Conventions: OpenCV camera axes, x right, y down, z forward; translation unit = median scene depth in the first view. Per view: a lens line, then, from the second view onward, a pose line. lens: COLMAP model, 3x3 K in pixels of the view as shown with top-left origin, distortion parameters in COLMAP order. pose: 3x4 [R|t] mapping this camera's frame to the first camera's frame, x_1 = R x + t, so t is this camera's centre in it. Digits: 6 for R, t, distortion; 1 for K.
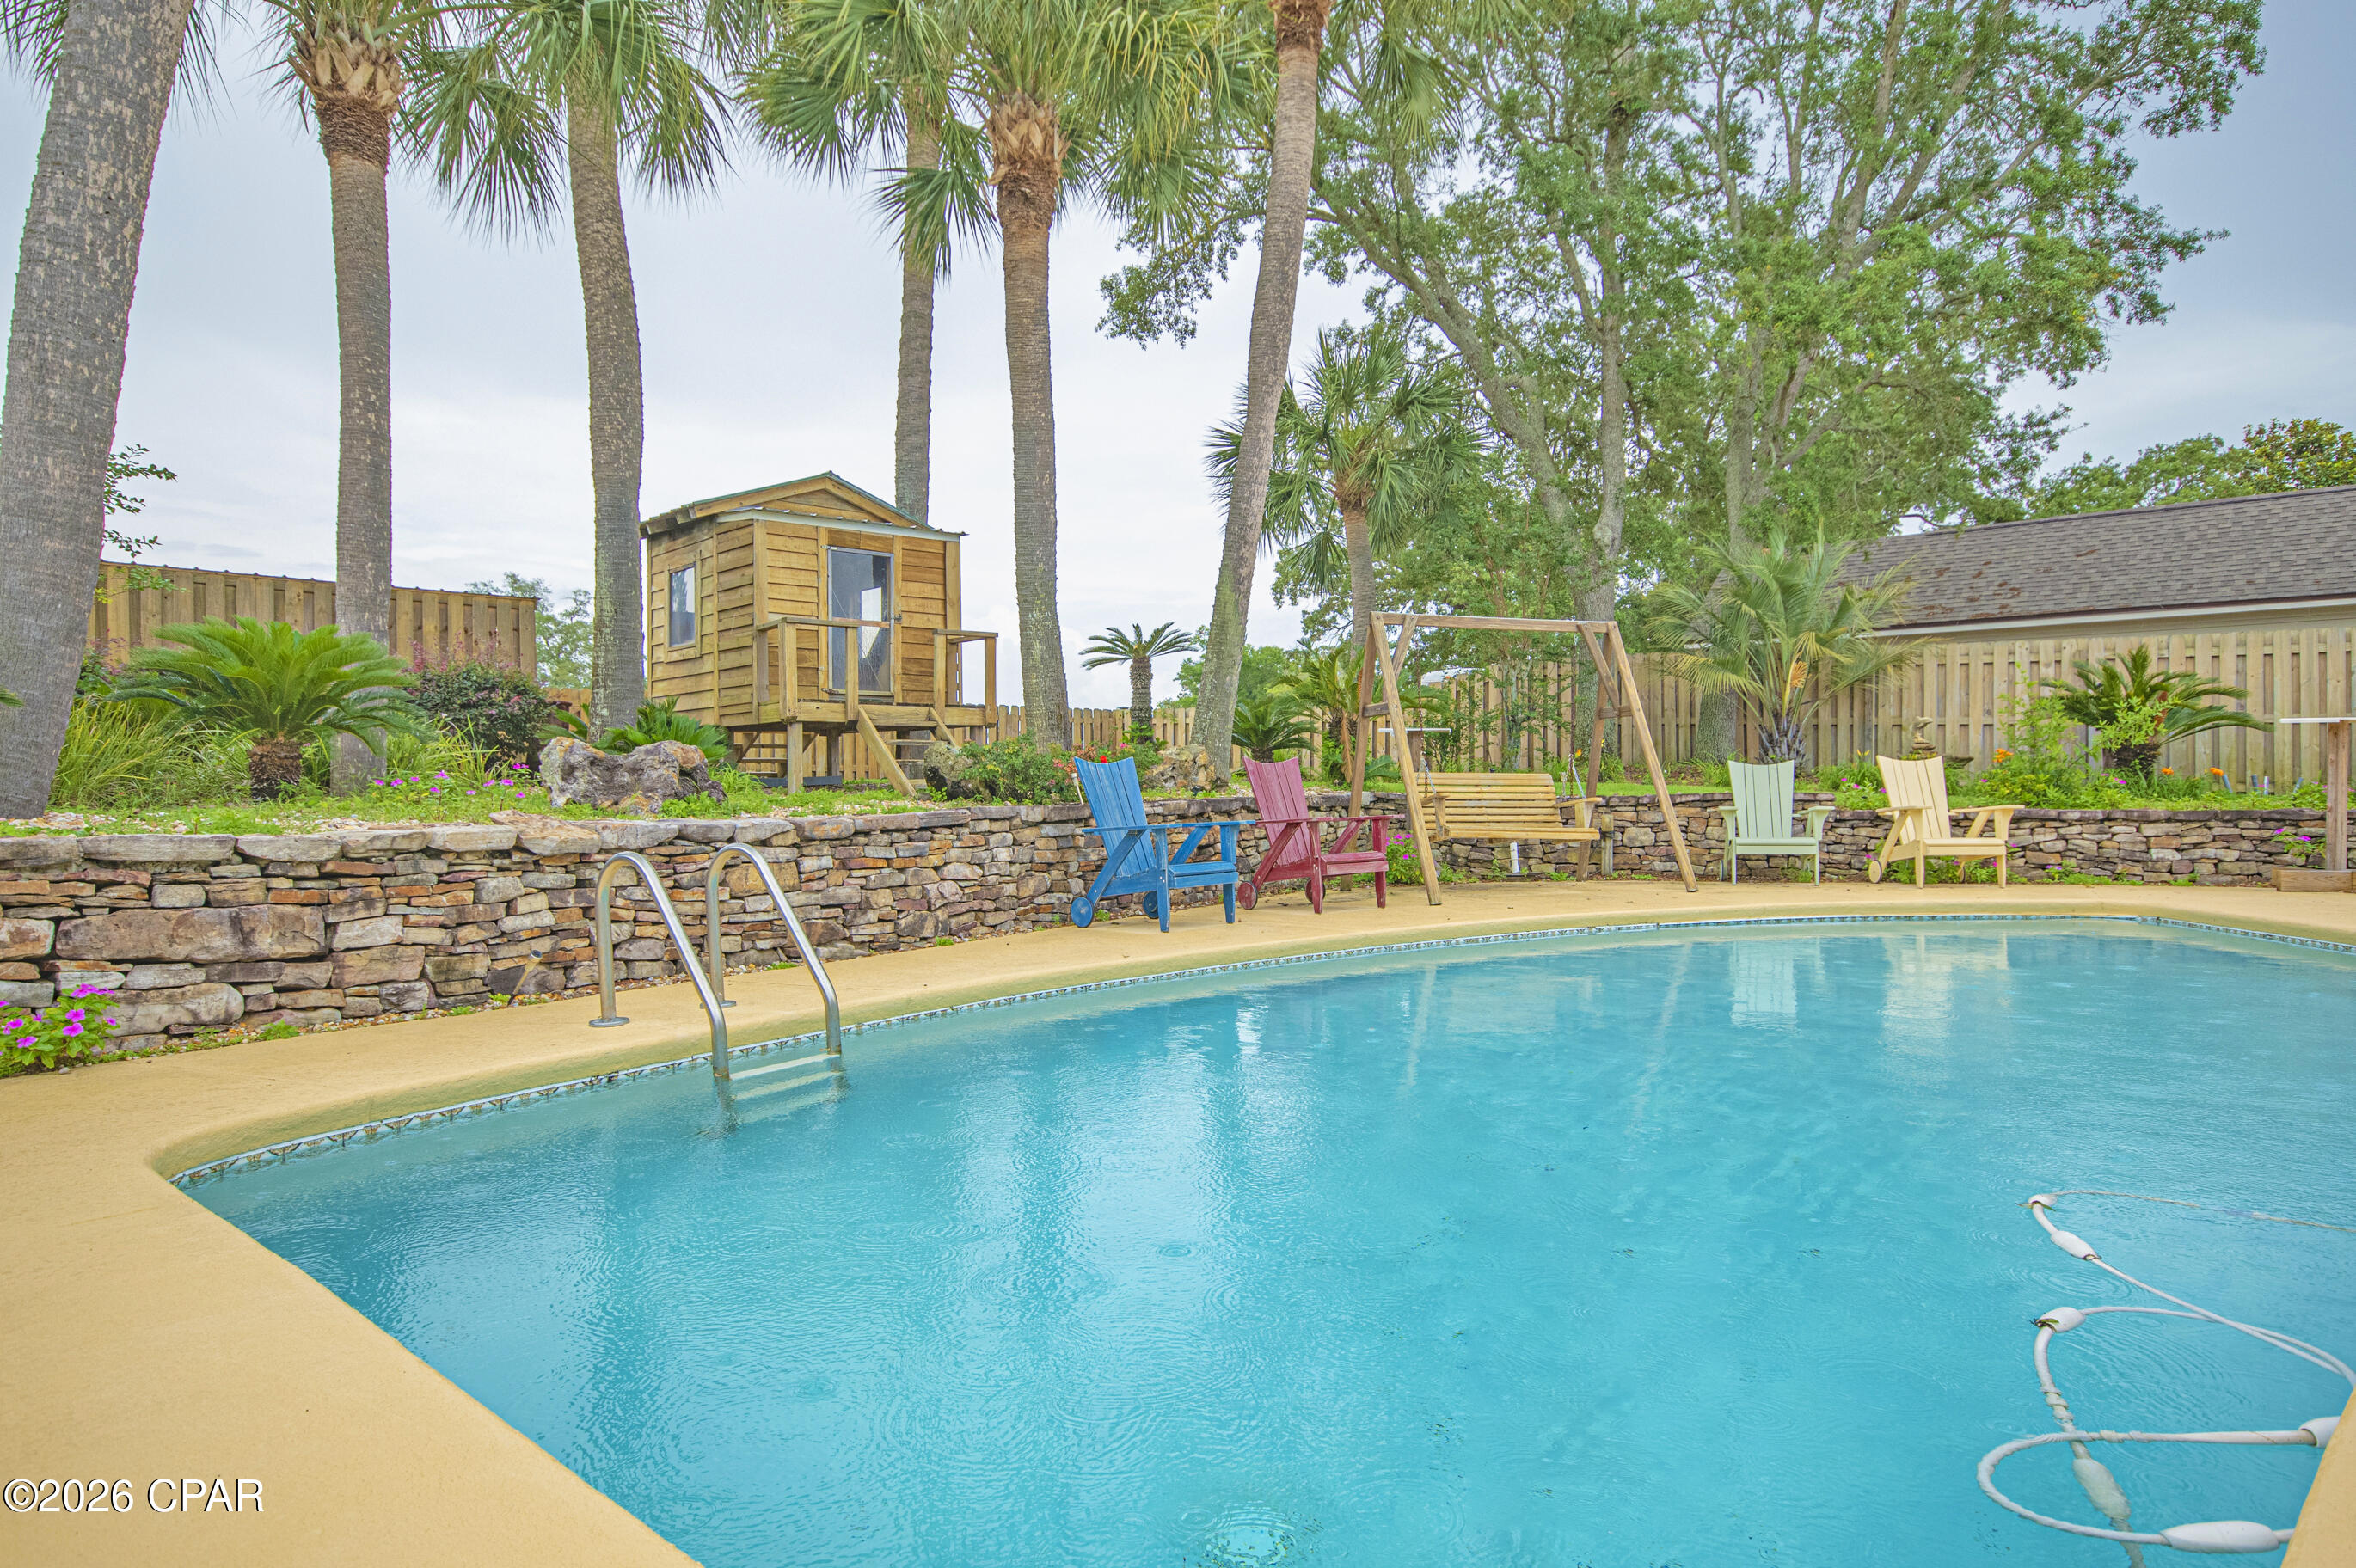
lens RADIAL K [[1429.8, 0, 1175.5], [0, 1429.8, 773.4], [0, 0, 1]] dist [0.031924, 0.002538]
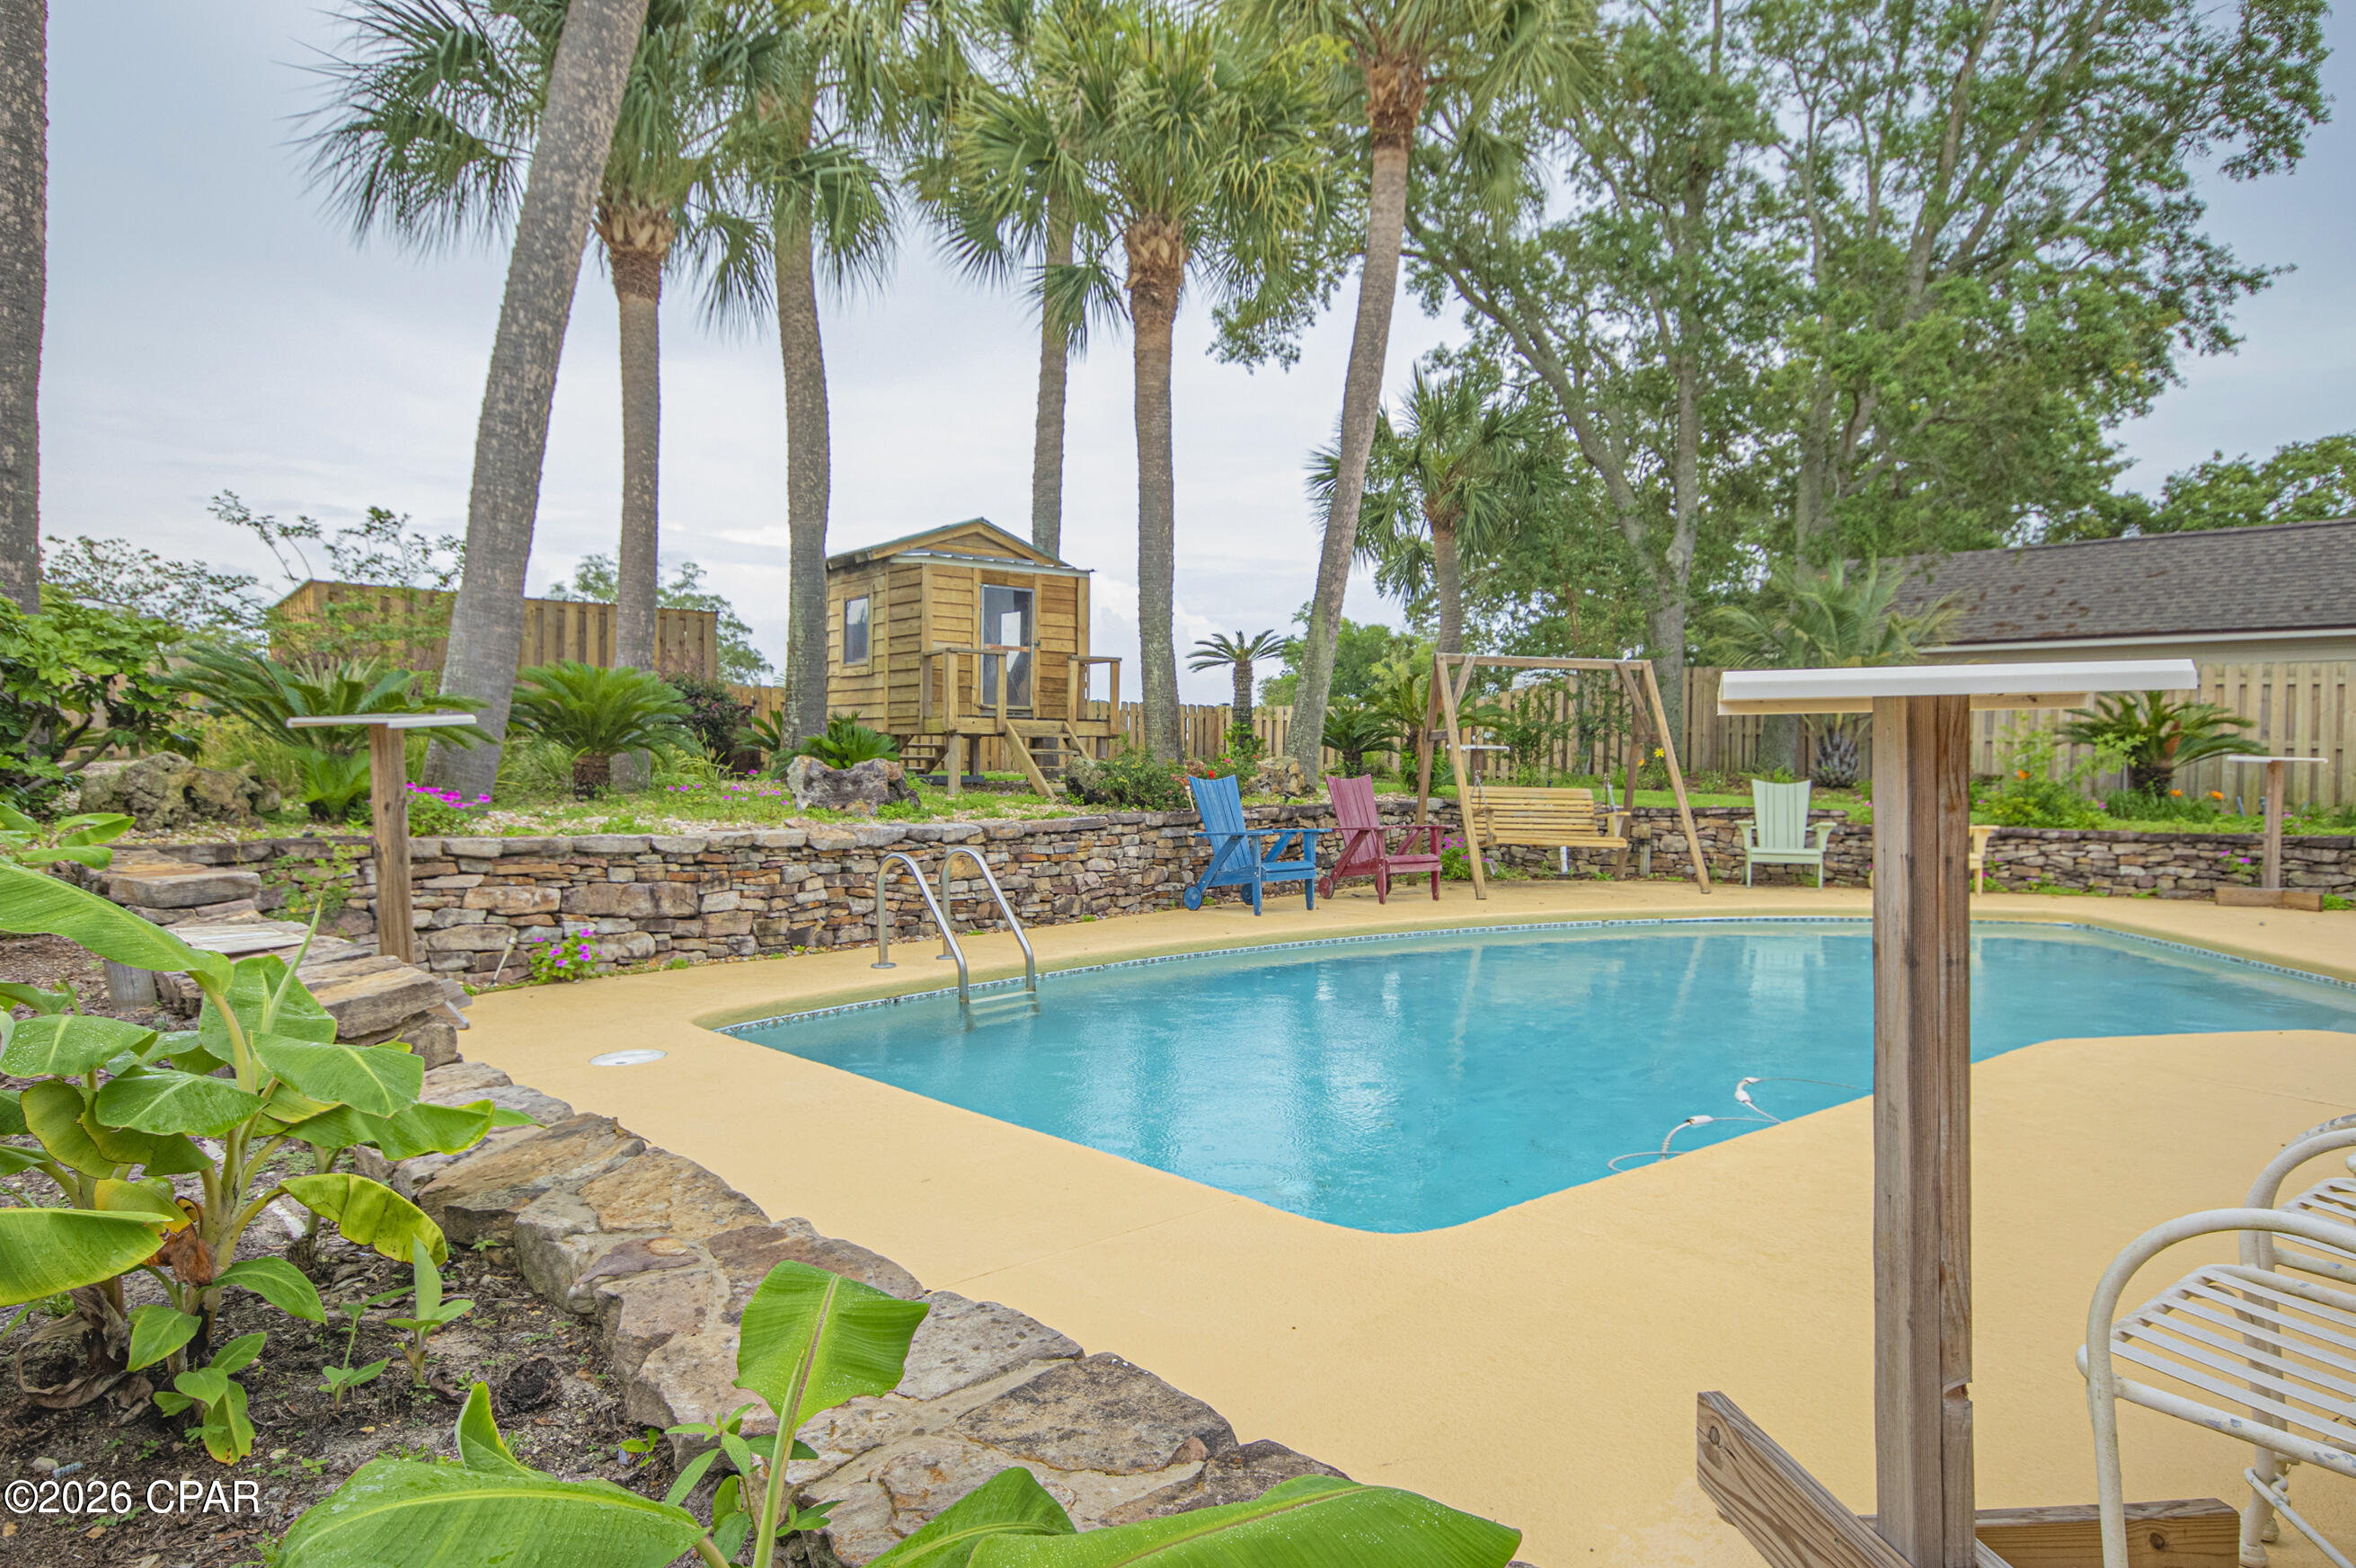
lens RADIAL K [[1430.0, 0, 1175.5], [0, 1430.0, 773.4], [0, 0, 1]] dist [0.031924, 0.002538]
pose [[0.997423, 0.018854, -0.069219, 0.003543], [-0.018035, 0.999760, 0.012441, -0.020028], [0.069437, -0.011160, 0.997524, -0.181910]]
